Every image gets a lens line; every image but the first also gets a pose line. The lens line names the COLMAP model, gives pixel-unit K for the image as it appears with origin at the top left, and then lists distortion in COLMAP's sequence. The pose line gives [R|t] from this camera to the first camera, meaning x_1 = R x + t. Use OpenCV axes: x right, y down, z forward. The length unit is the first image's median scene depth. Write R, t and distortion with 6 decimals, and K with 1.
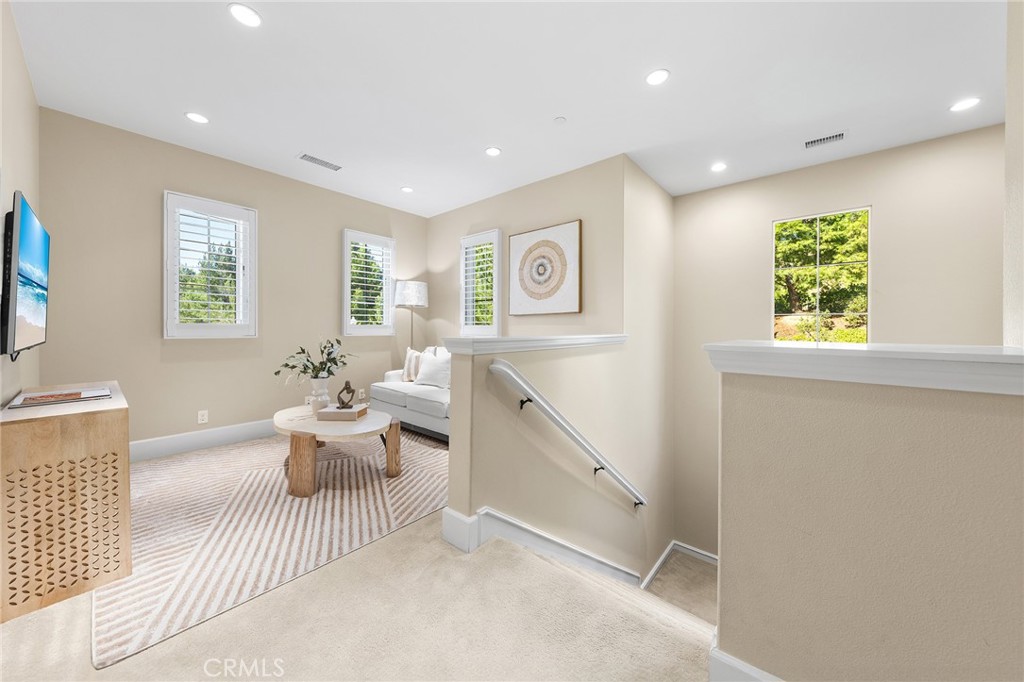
lens RADIAL K [[351.5, 0, 497.8], [0, 351.5, 323.0], [0, 0, 1]] dist [0.004403, -0.002378]
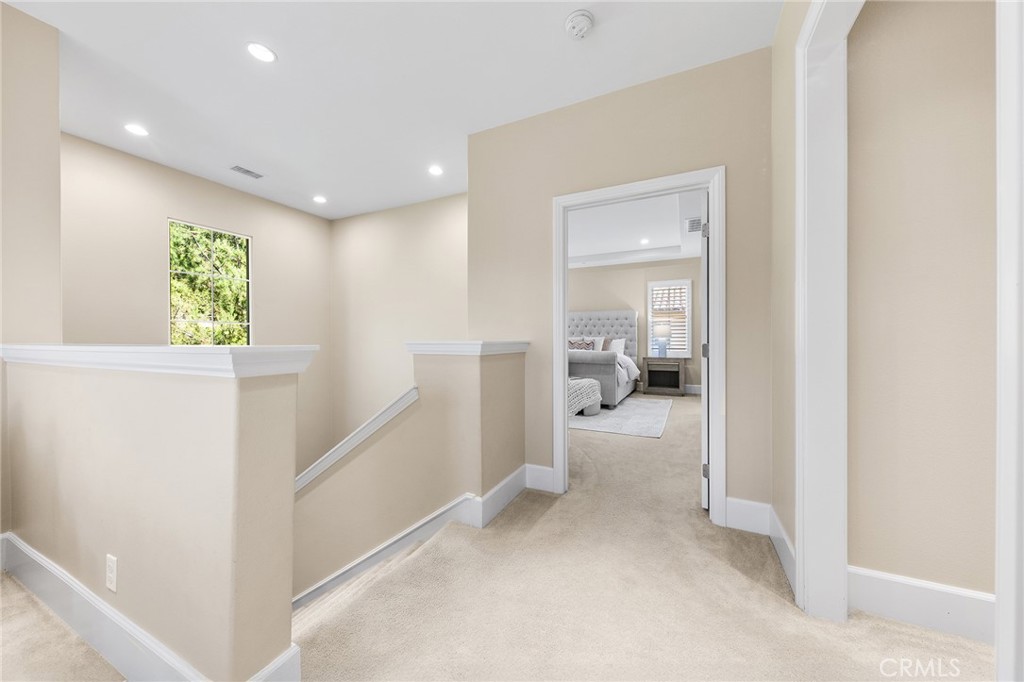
lens RADIAL K [[351.5, 0, 529.2], [0, 351.5, 340.8], [0, 0, 1]] dist [0.004403, -0.002378]
pose [[-0.308348, -0.009192, 0.951229, -0.401320], [-0.012020, 0.999911, 0.005766, 0.013335], [-0.951198, -0.009656, -0.308431, 0.412524]]
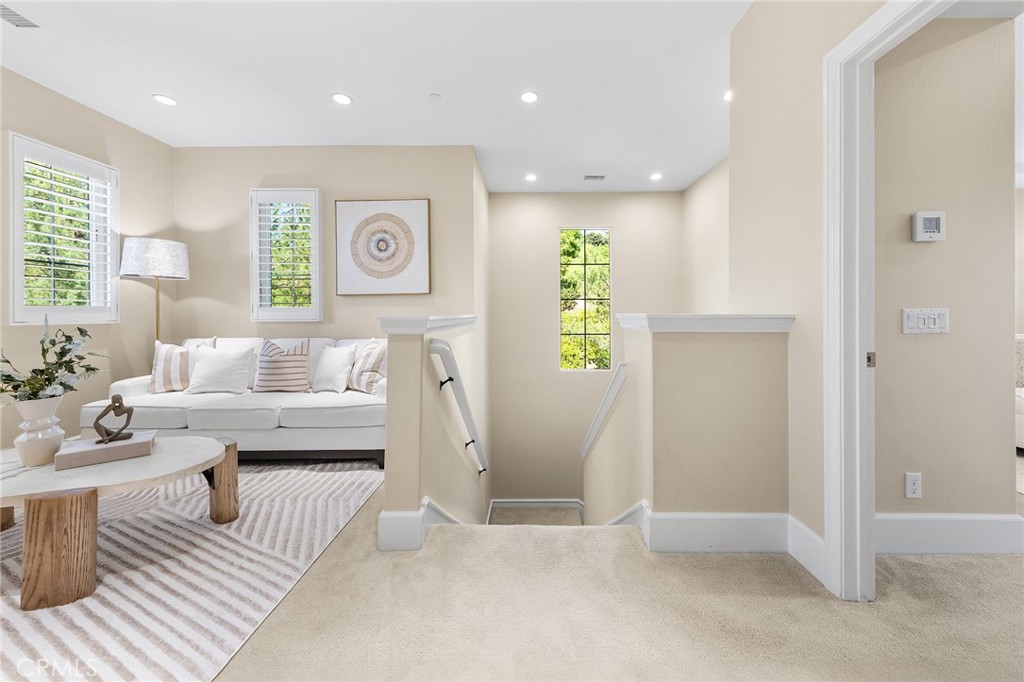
lens RADIAL K [[383.5, 0, 514.2], [0, 383.5, 307.4], [0, 0, 1]] dist [0.002989, -0.001860]
pose [[0.754174, 0.003876, 0.656664, -0.291093], [-0.002223, 0.999992, -0.003350, 0.010889], [-0.656671, 0.001067, 0.754176, 0.039420]]
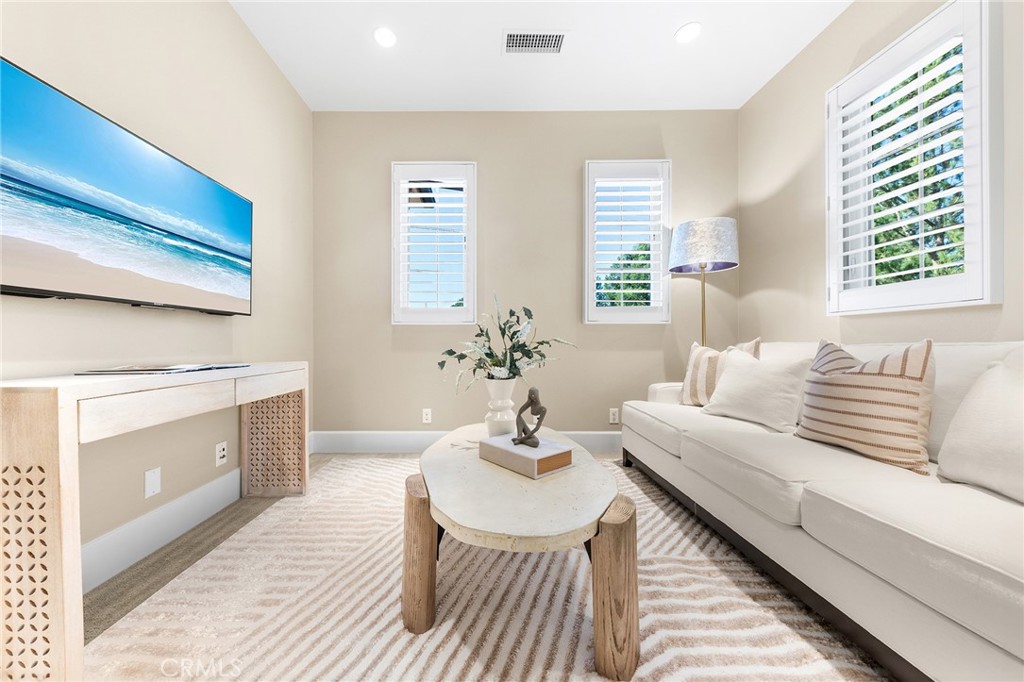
lens RADIAL K [[351.5, 0, 492.5], [0, 351.5, 343.2], [0, 0, 1]] dist [0.004403, -0.002378]
pose [[0.683599, -0.000416, -0.729858, -0.095335], [0.010607, 0.999900, 0.009365, 0.081677], [0.729781, -0.014143, 0.683535, 0.530863]]
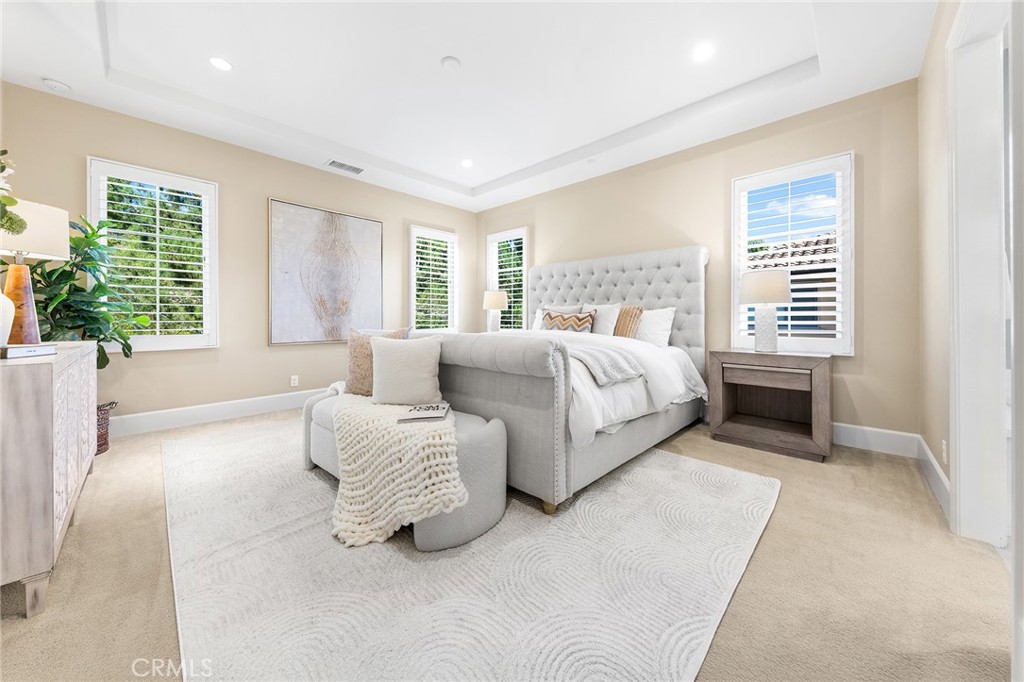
lens RADIAL K [[351.5, 0, 522.9], [0, 351.5, 322.8], [0, 0, 1]] dist [0.004403, -0.002378]
pose [[0.007894, -0.008629, 0.999932, 0.487911], [-0.010398, 0.999908, 0.008711, 0.042738], [-0.999915, -0.010466, 0.007804, -0.407790]]
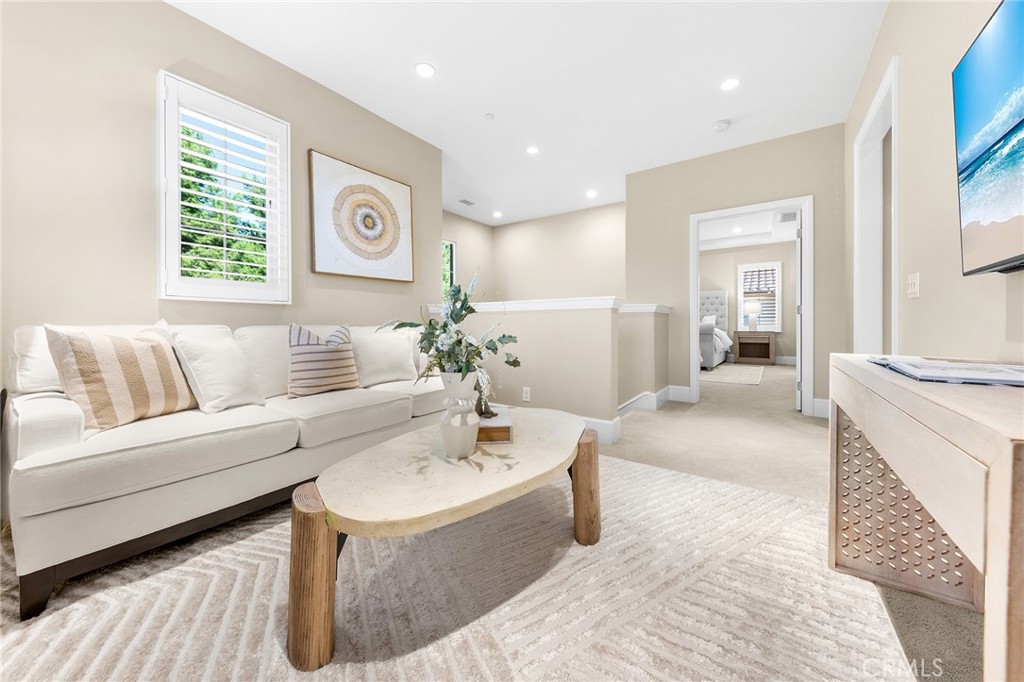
lens RADIAL K [[351.5, 0, 529.2], [0, 351.5, 324.4], [0, 0, 1]] dist [0.004403, -0.002378]
pose [[-0.134902, -0.006289, 0.990839, -0.787133], [-0.014475, 0.999886, 0.004376, 0.079048], [-0.990753, -0.013752, -0.134977, 0.812186]]
